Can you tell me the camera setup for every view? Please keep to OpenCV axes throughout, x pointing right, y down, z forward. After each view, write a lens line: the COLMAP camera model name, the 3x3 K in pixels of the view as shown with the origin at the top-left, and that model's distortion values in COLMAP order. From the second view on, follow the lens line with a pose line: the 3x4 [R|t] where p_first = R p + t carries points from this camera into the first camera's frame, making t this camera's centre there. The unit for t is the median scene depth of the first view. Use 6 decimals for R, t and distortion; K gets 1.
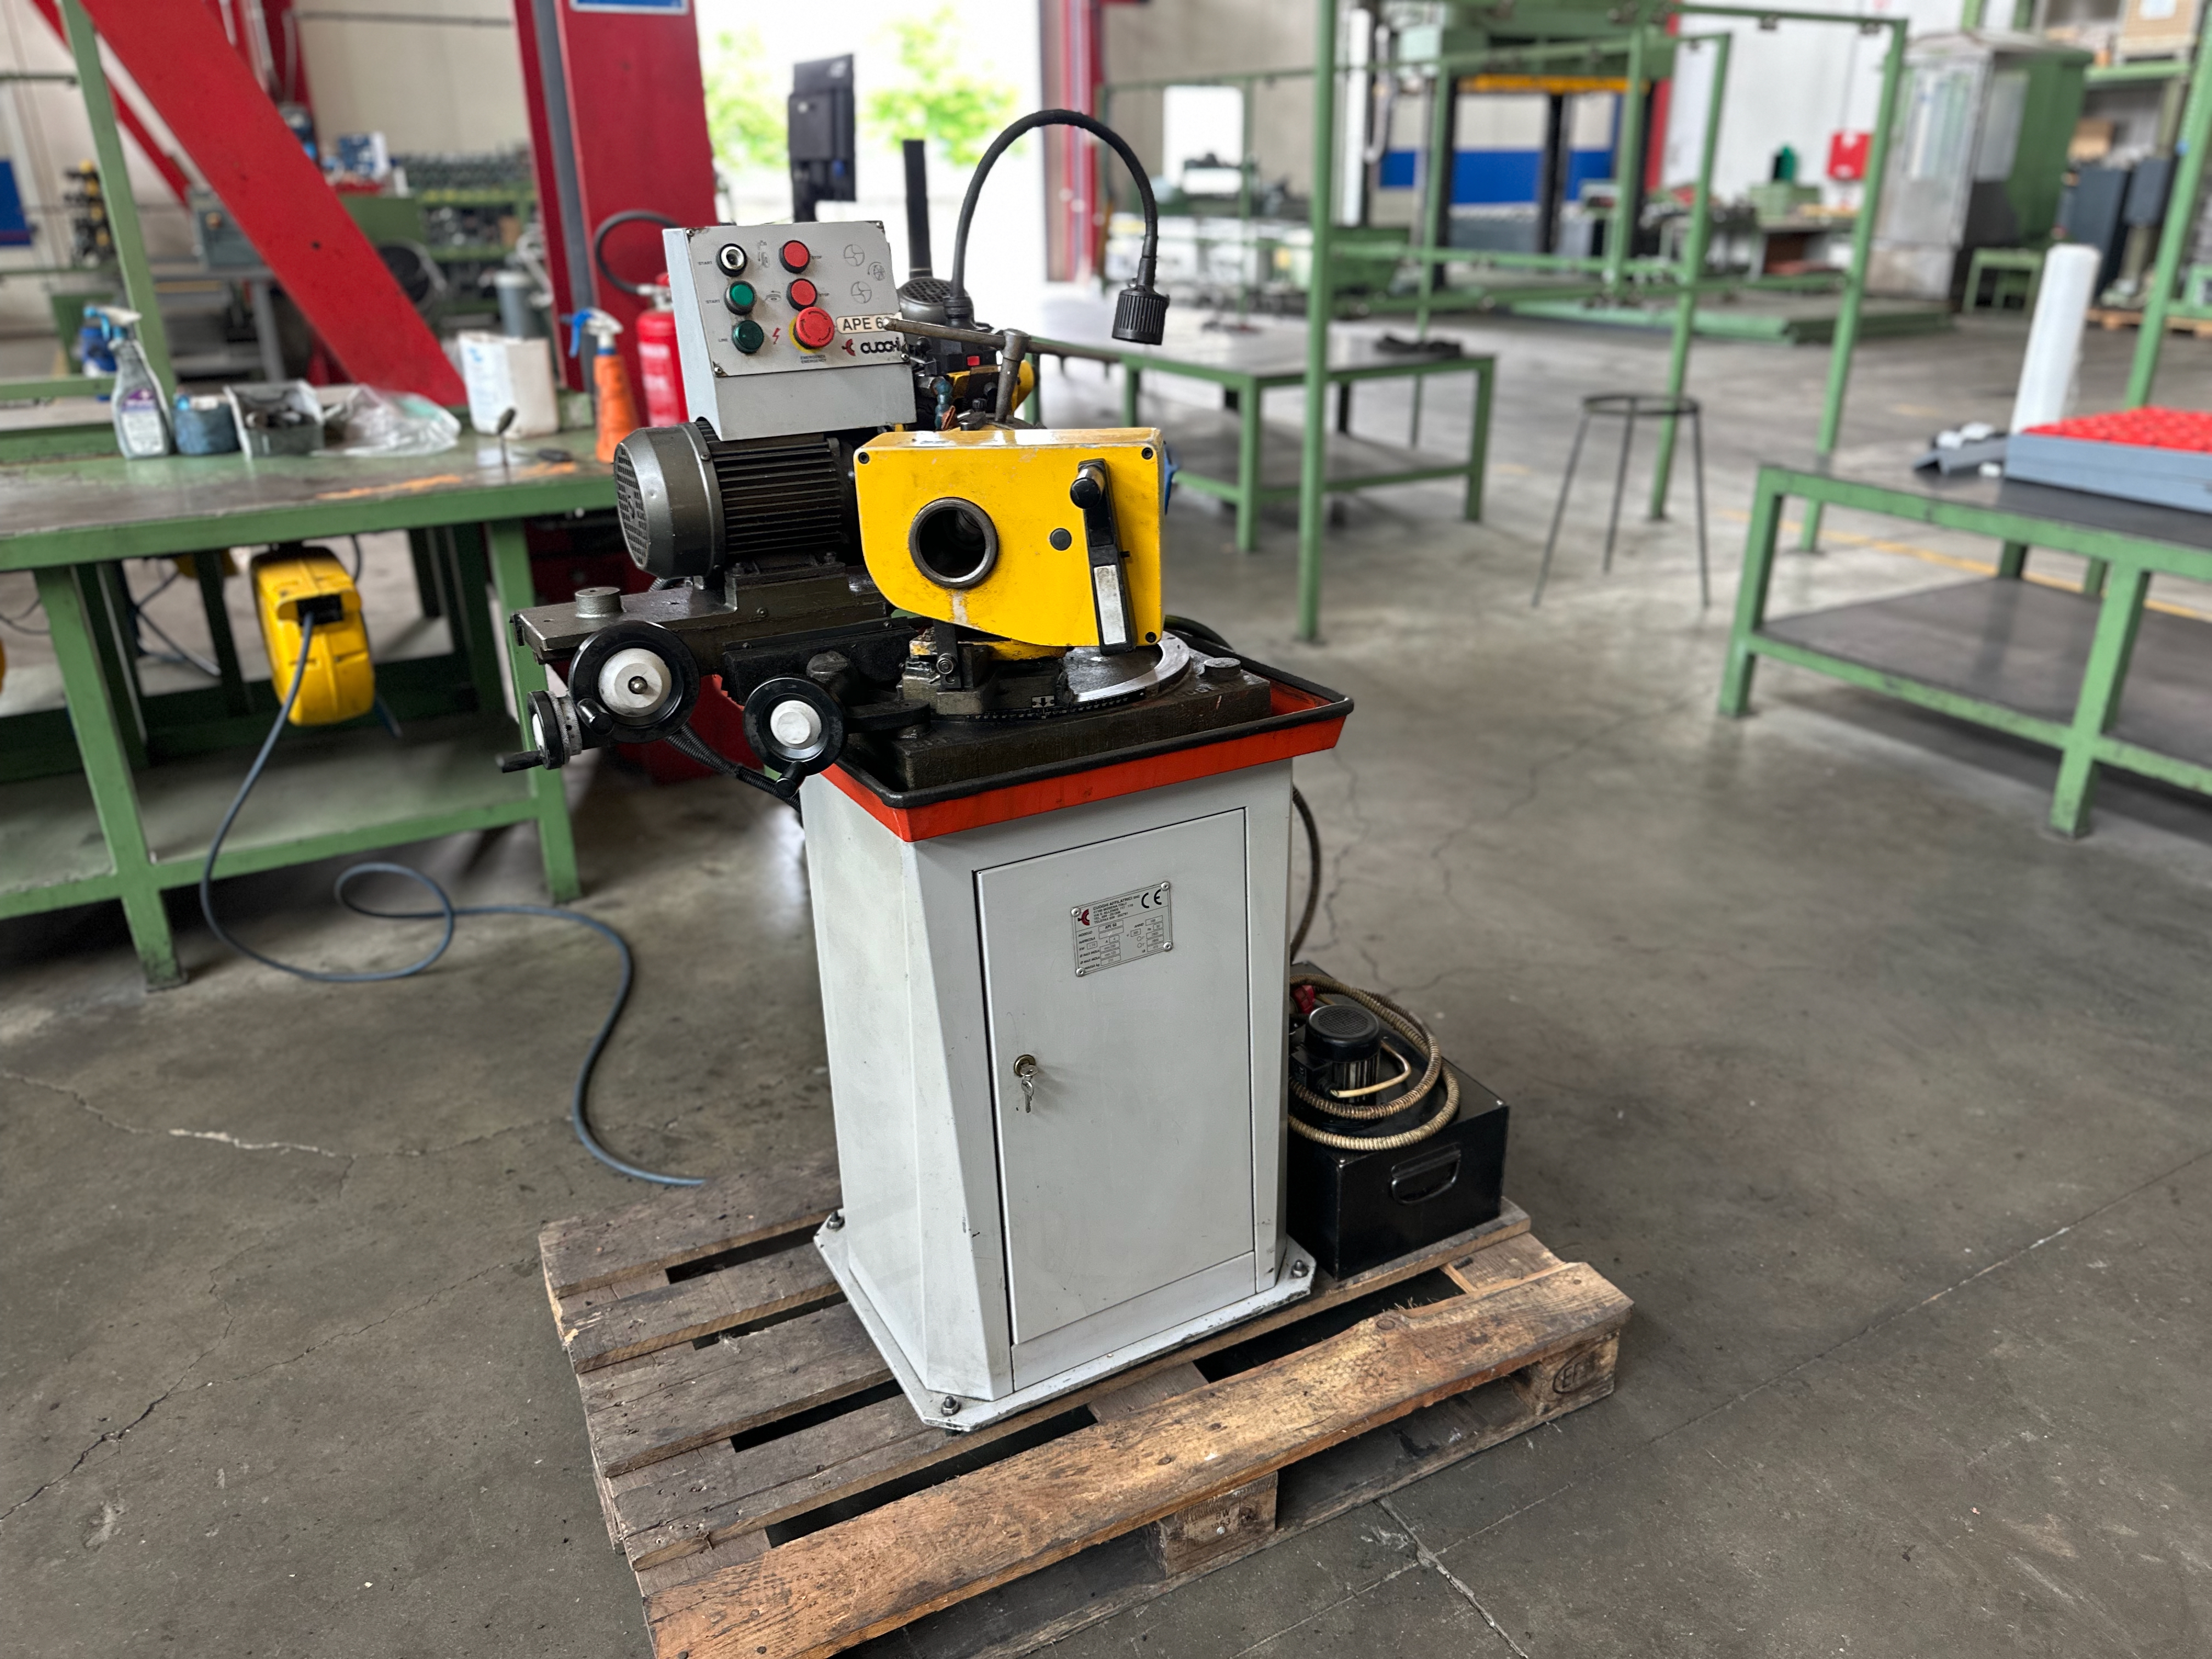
lens RADIAL K [[1539.1, 0, 1137.2], [0, 1539.1, 828.2], [0, 0, 1]] dist [0.108756, -0.164606]
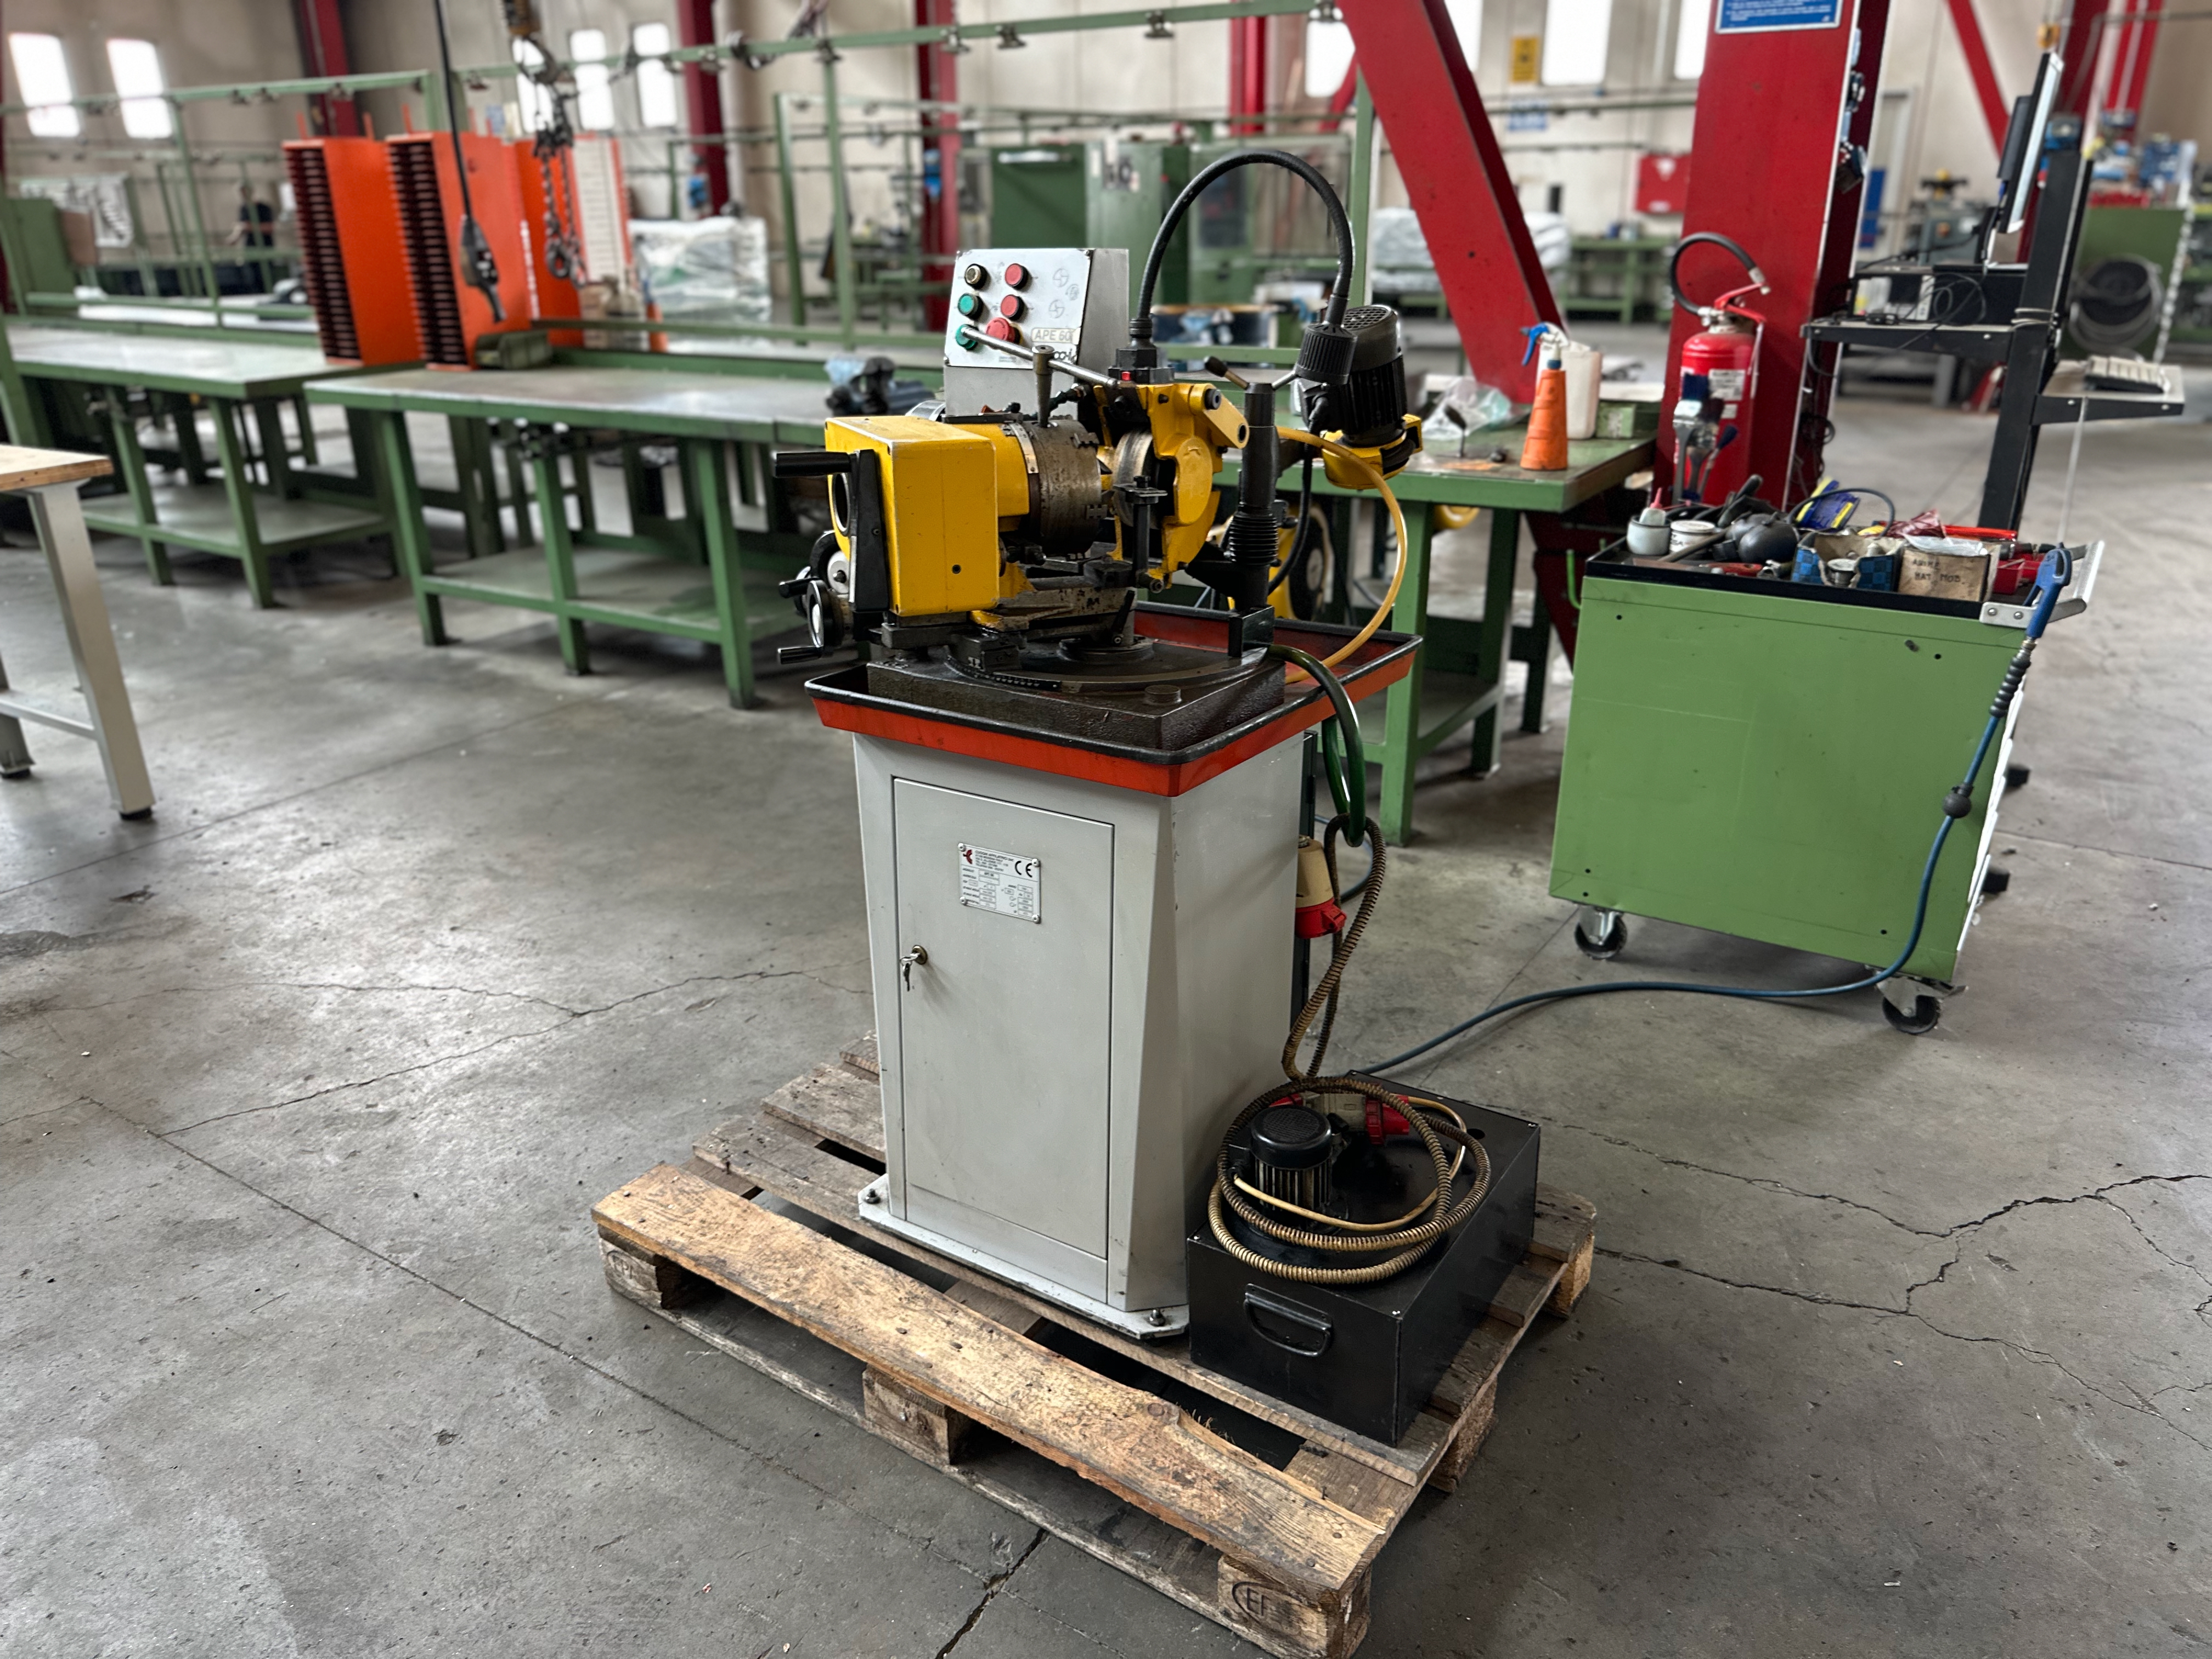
lens RADIAL K [[1558.2, 0, 1133.4], [0, 1558.2, 837.6], [0, 0, 1]] dist [0.068406, -0.038978]
pose [[0.455960, 0.326183, -0.828073, 0.530217], [-0.329245, 0.926231, 0.183557, -0.113176], [0.826861, 0.188944, 0.529719, 0.260243]]
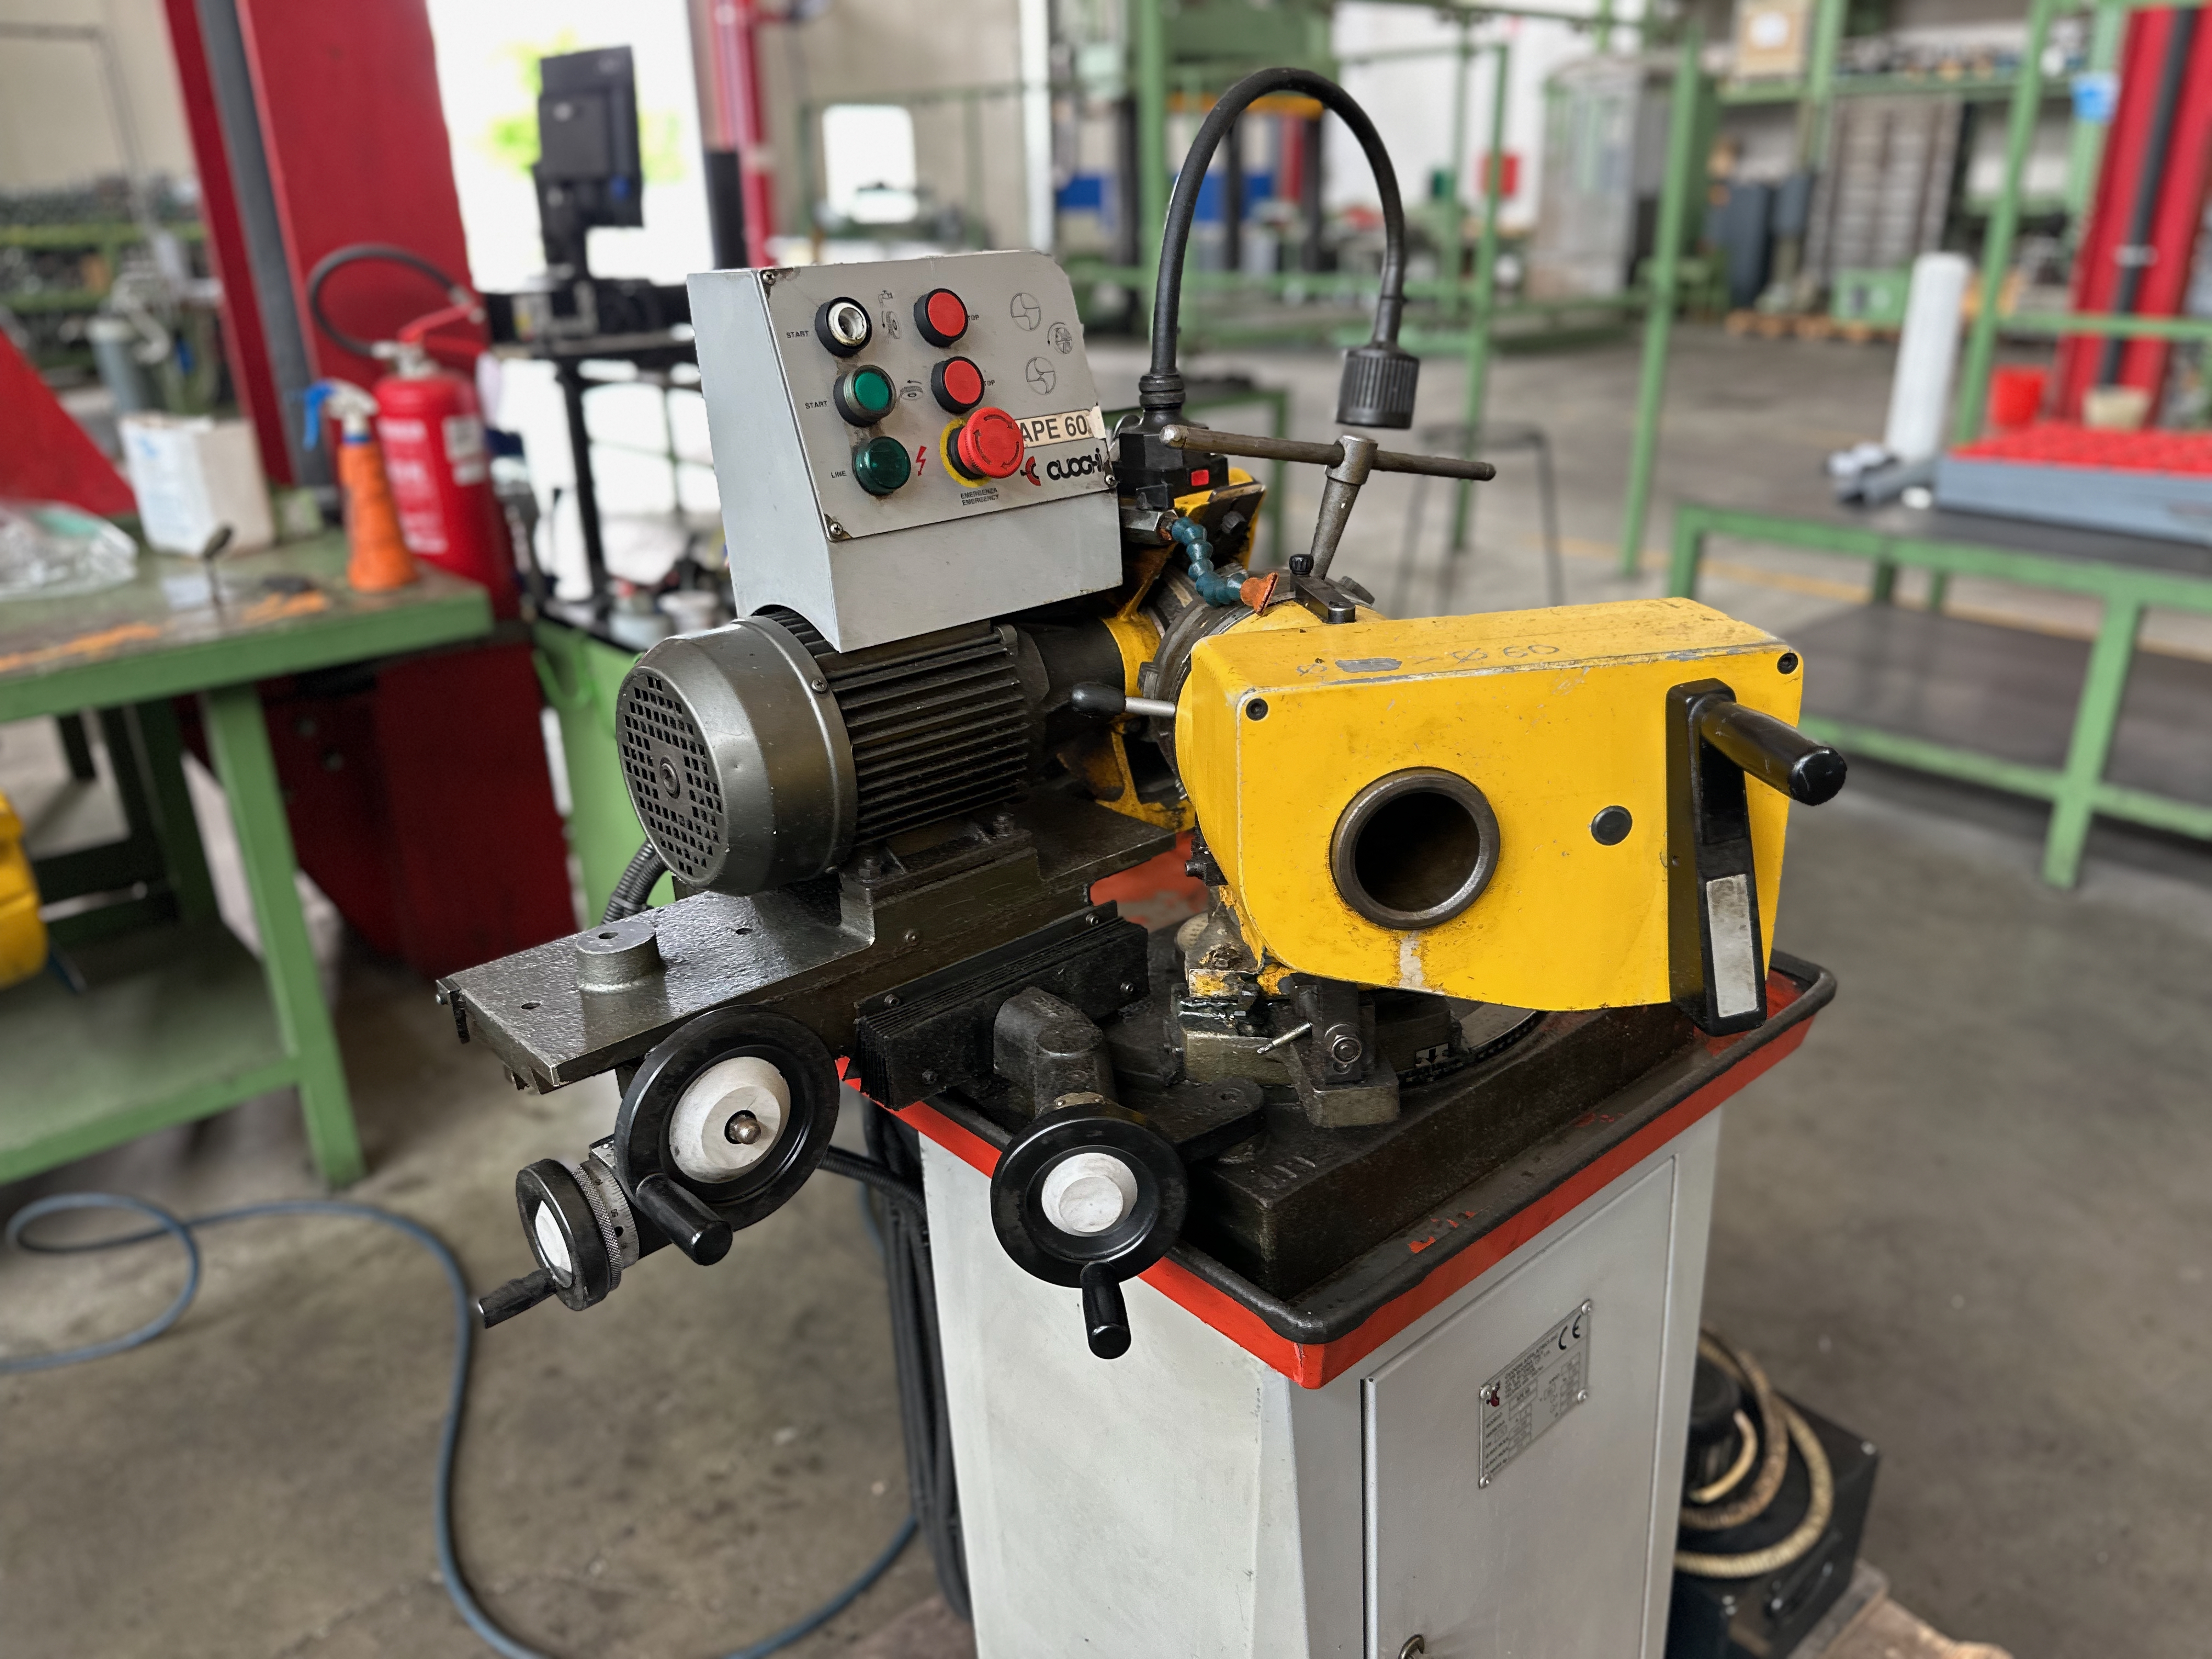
lens RADIAL K [[1550.5, 0, 1106.0], [0, 1550.5, 829.5], [0, 0, 1]] dist [0.032406, -0.039535]
pose [[0.979651, -0.085476, 0.181600, -0.147305], [0.087655, 0.996143, -0.003992, -0.092177], [-0.180559, 0.019829, 0.983364, 0.231570]]
